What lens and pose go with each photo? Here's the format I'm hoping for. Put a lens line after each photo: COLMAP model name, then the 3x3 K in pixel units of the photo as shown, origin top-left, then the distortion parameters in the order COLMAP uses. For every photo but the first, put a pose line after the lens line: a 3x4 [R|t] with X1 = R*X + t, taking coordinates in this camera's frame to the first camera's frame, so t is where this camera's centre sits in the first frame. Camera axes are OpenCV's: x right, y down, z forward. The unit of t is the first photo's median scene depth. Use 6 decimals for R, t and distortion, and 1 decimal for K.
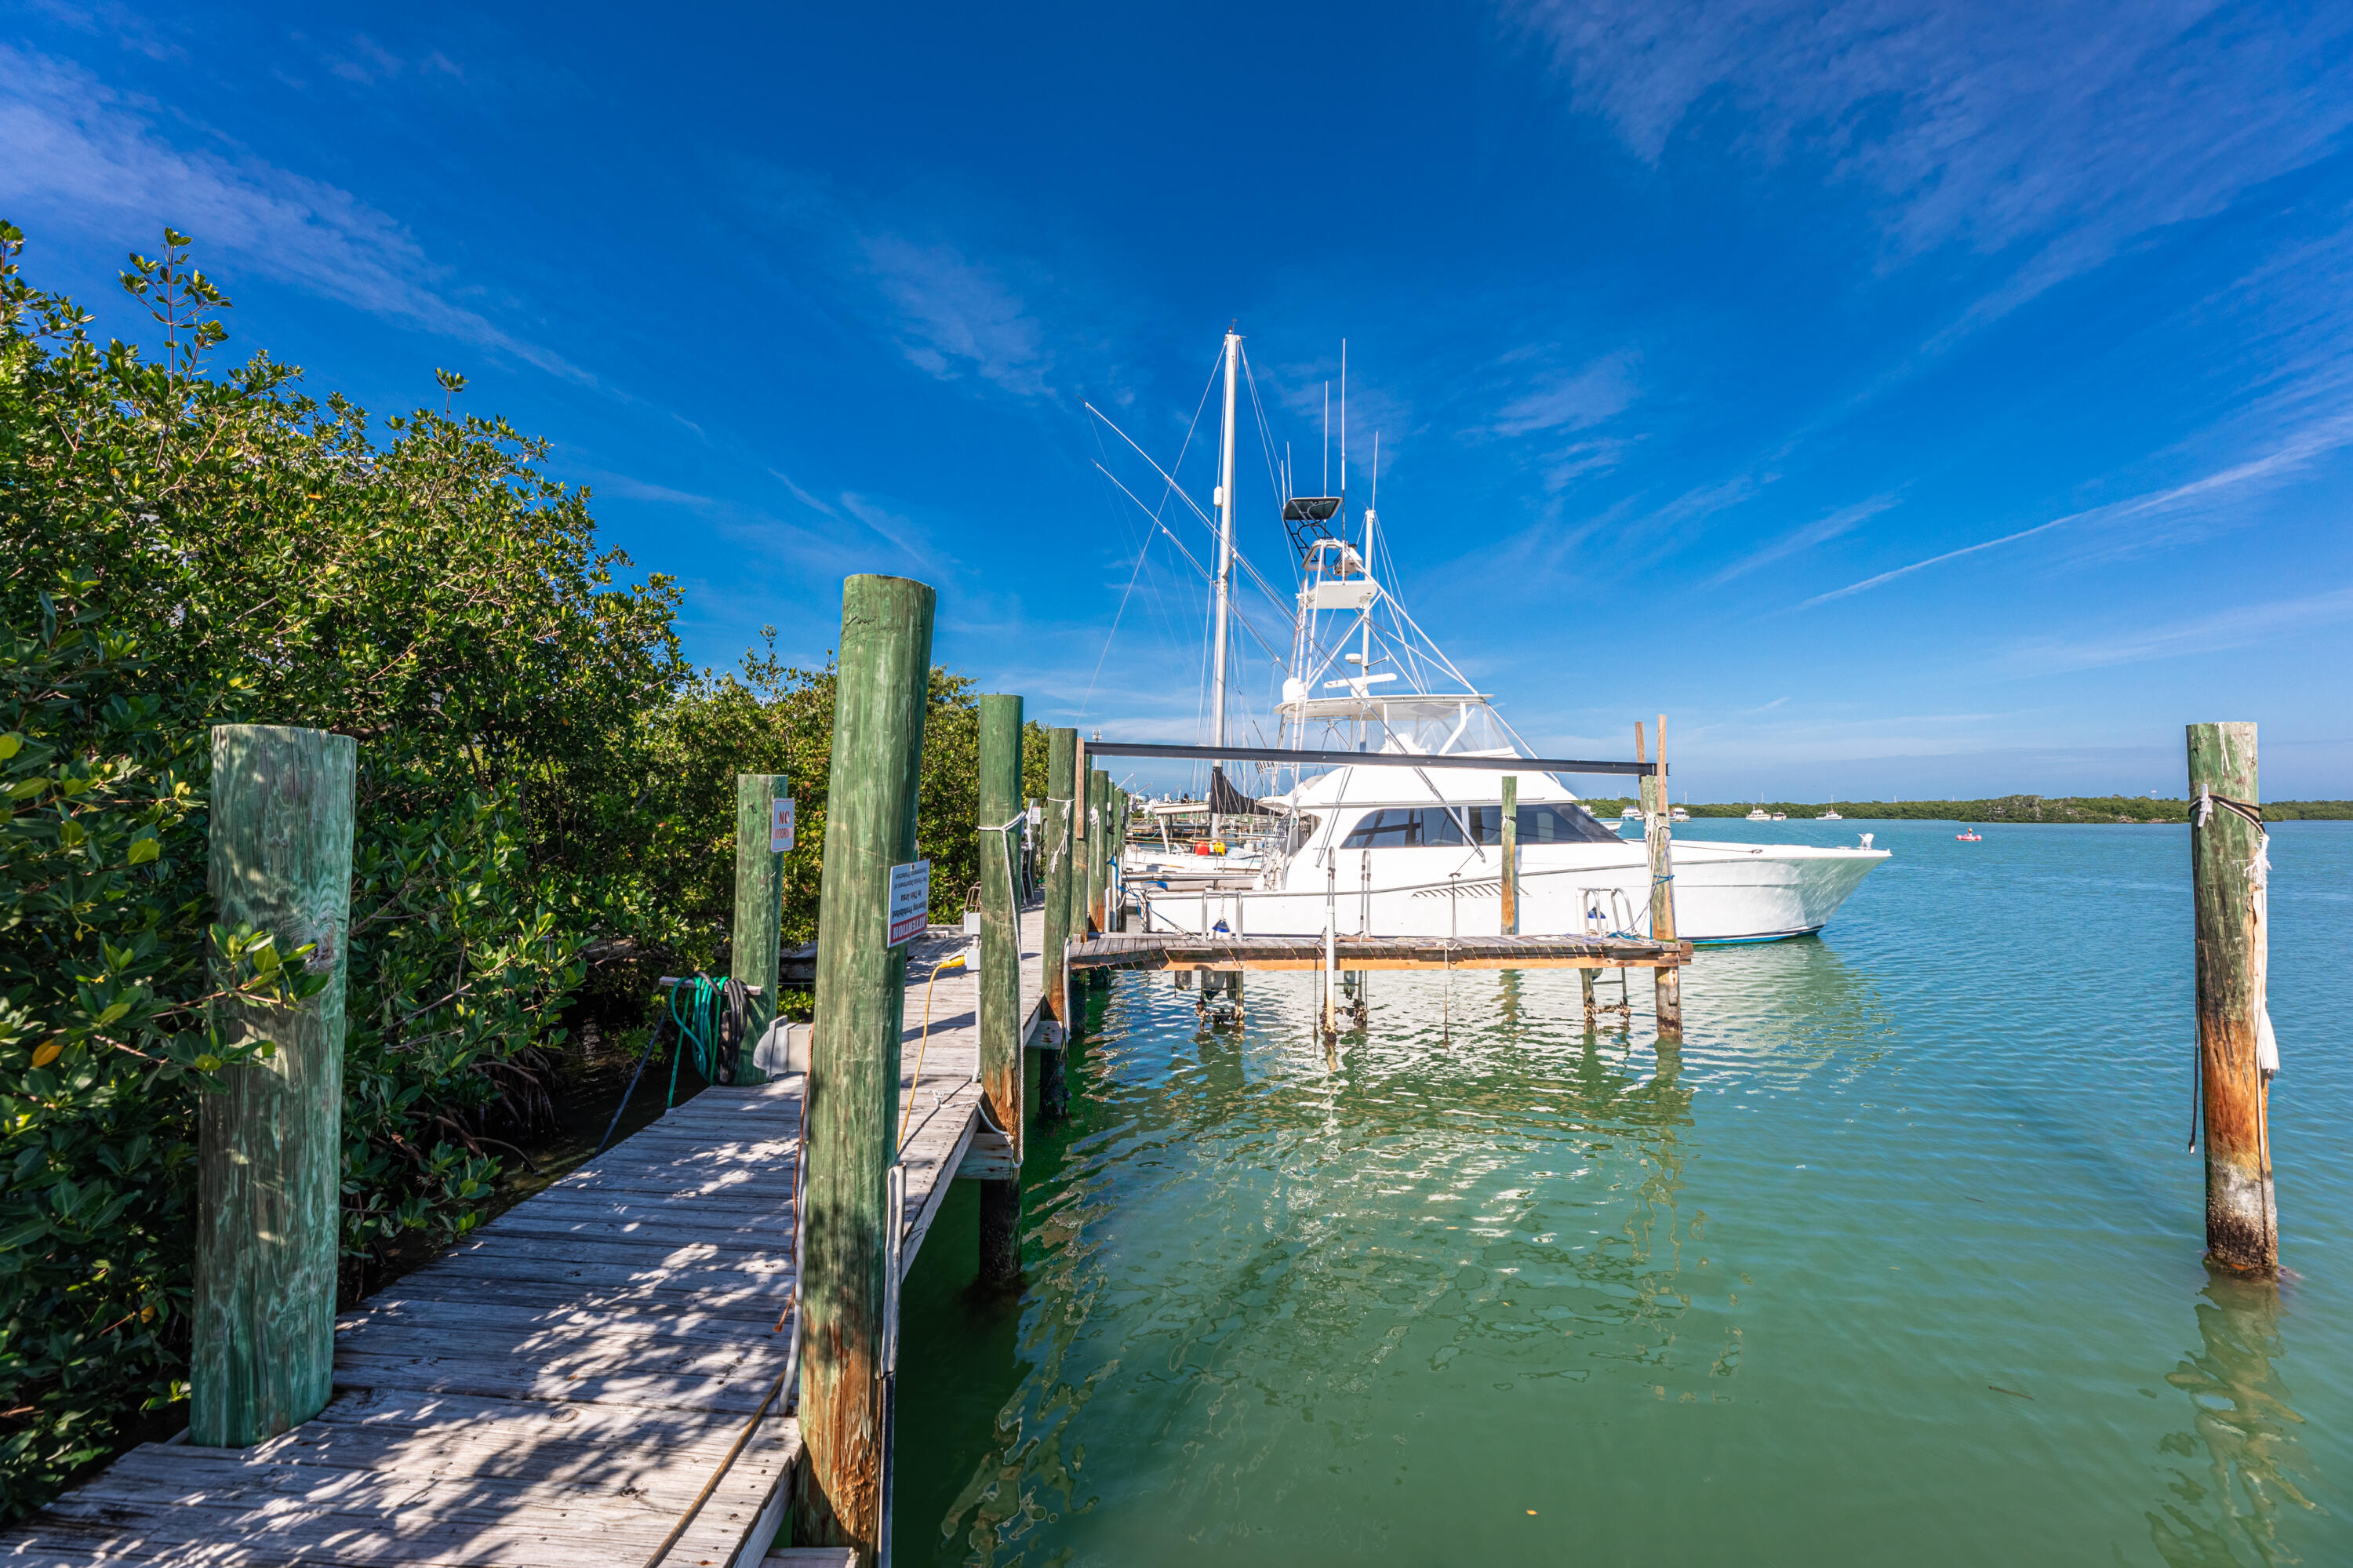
lens RADIAL K [[955.0, 0, 1167.1], [0, 955.0, 774.8], [0, 0, 1]] dist [0.000345, -0.000041]
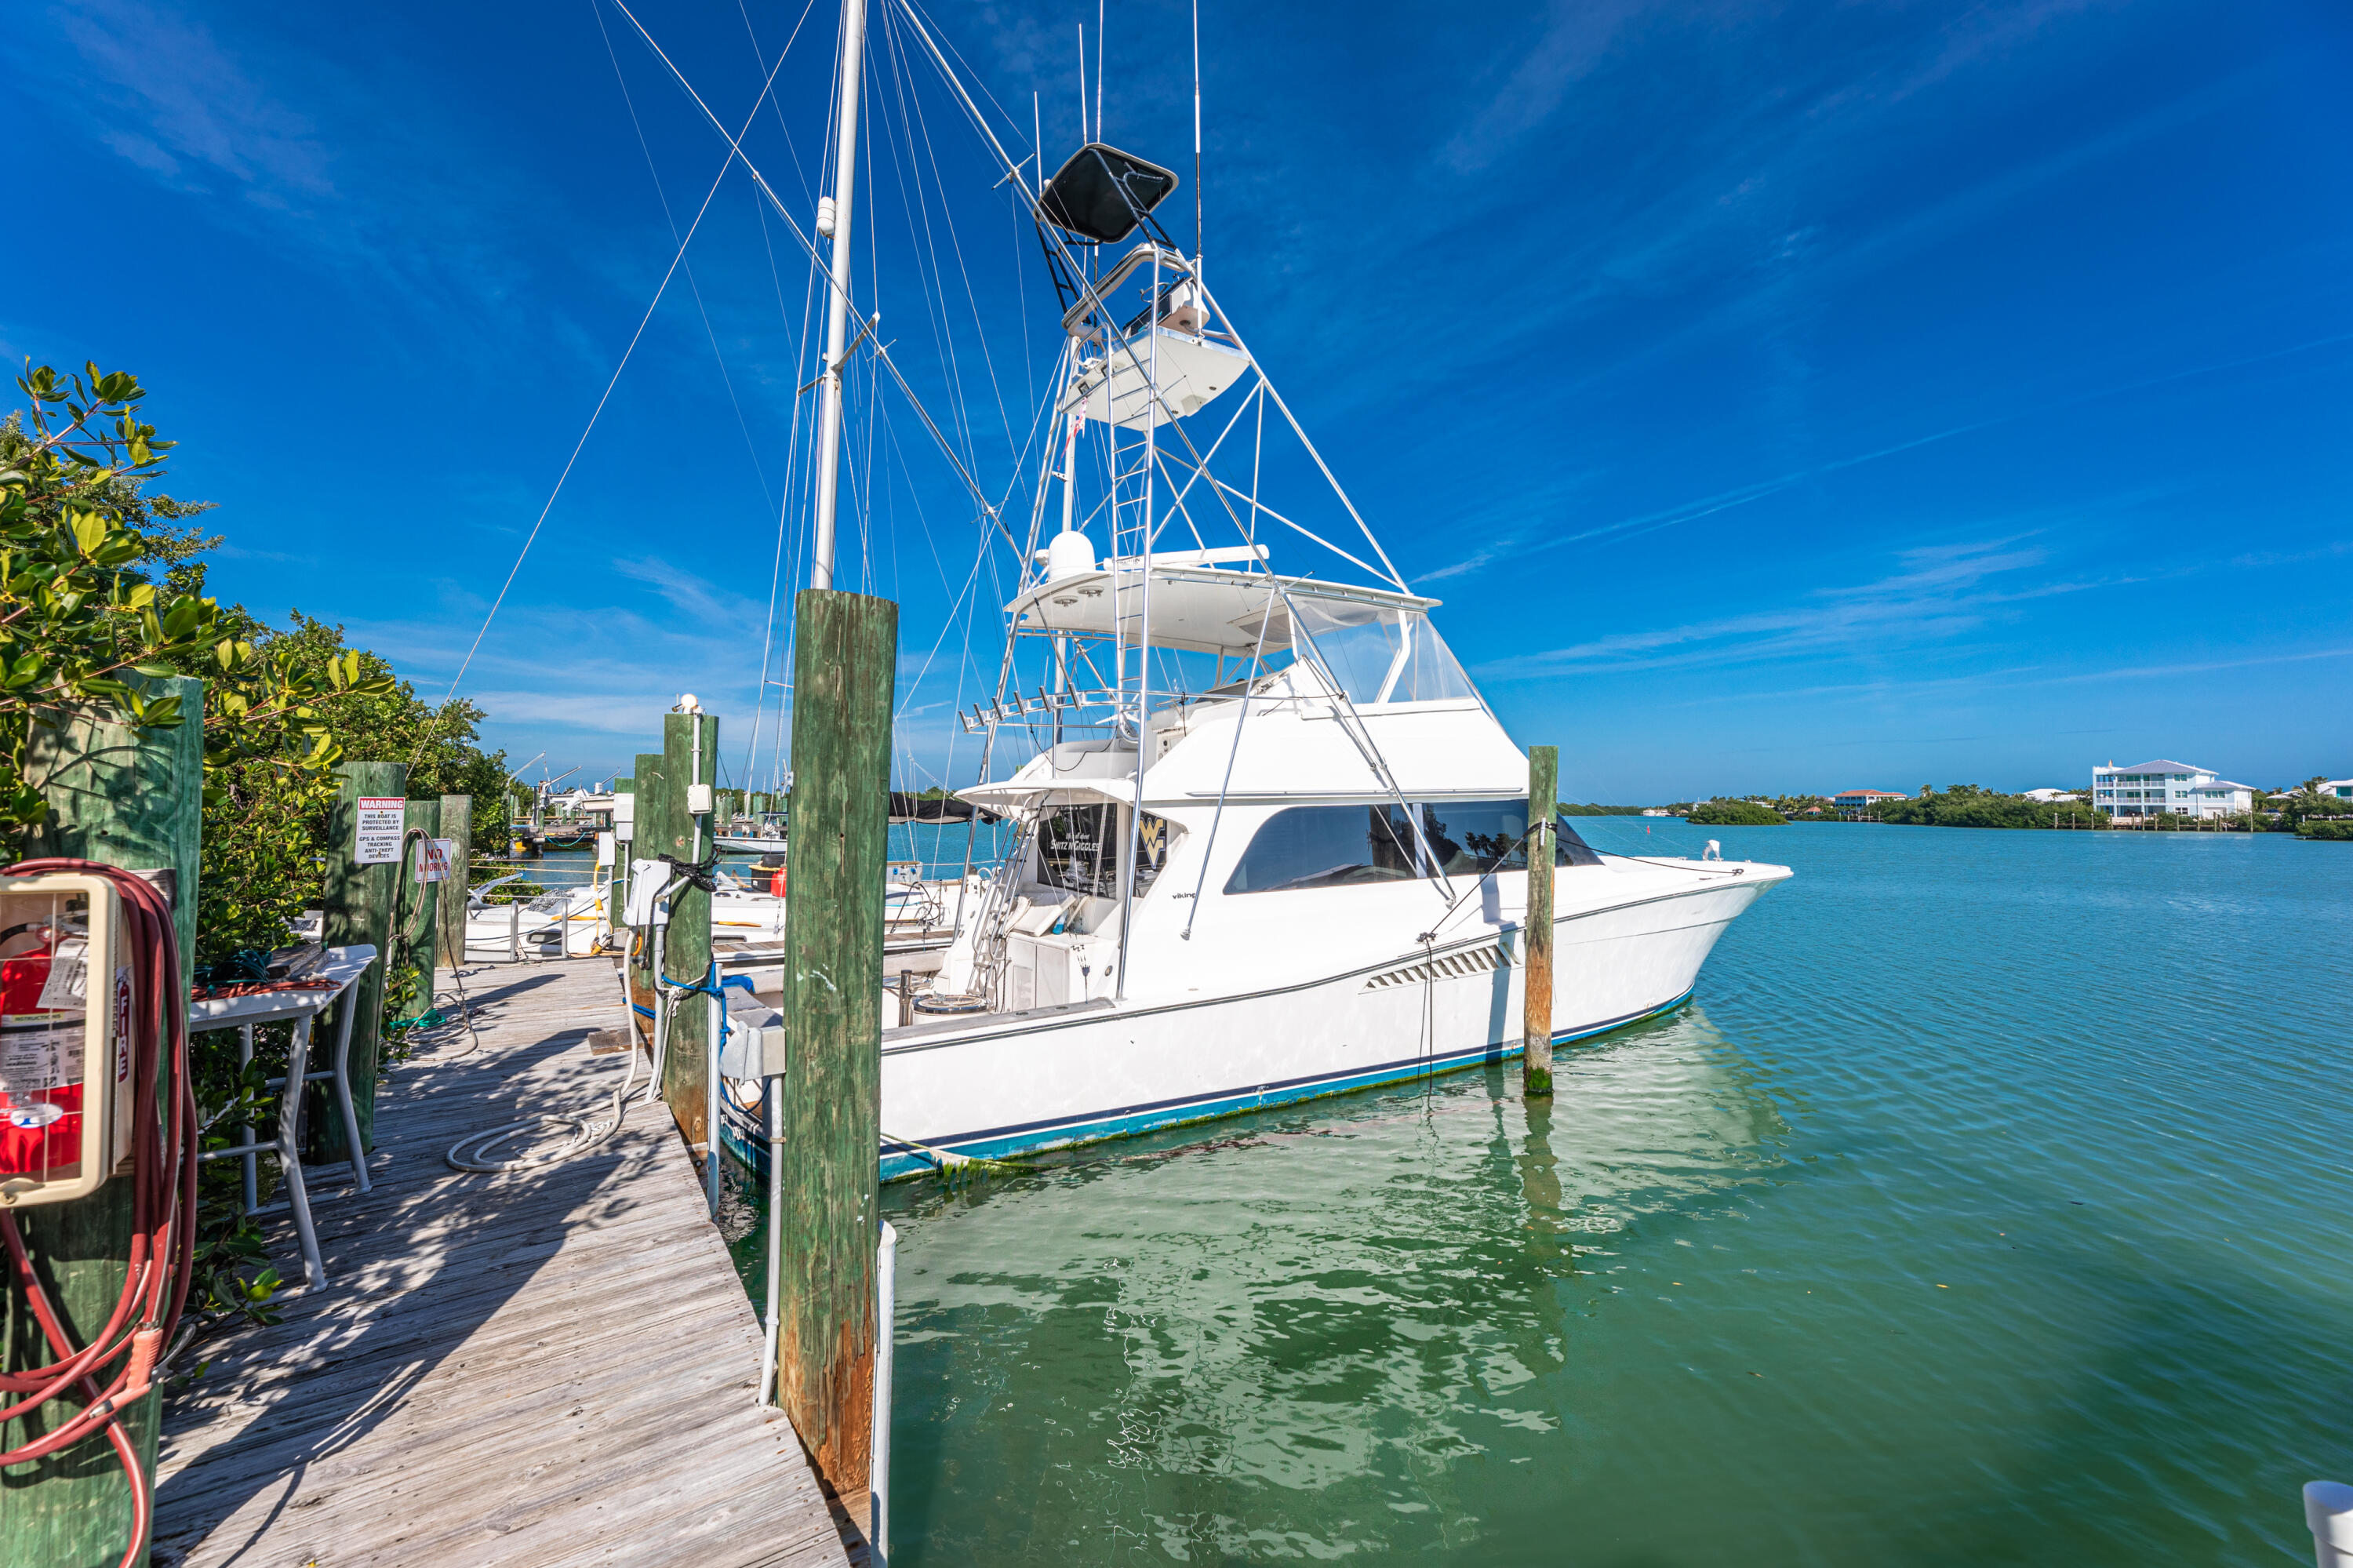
lens RADIAL K [[960.3, 0, 1094.6], [0, 960.3, 780.0], [0, 0, 1]] dist [-0.000224, 0.000204]
pose [[0.859354, 0.013442, 0.511204, -0.090501], [-0.007786, 0.999883, -0.013204, 0.024059], [-0.511321, 0.007367, 0.859358, 0.514177]]
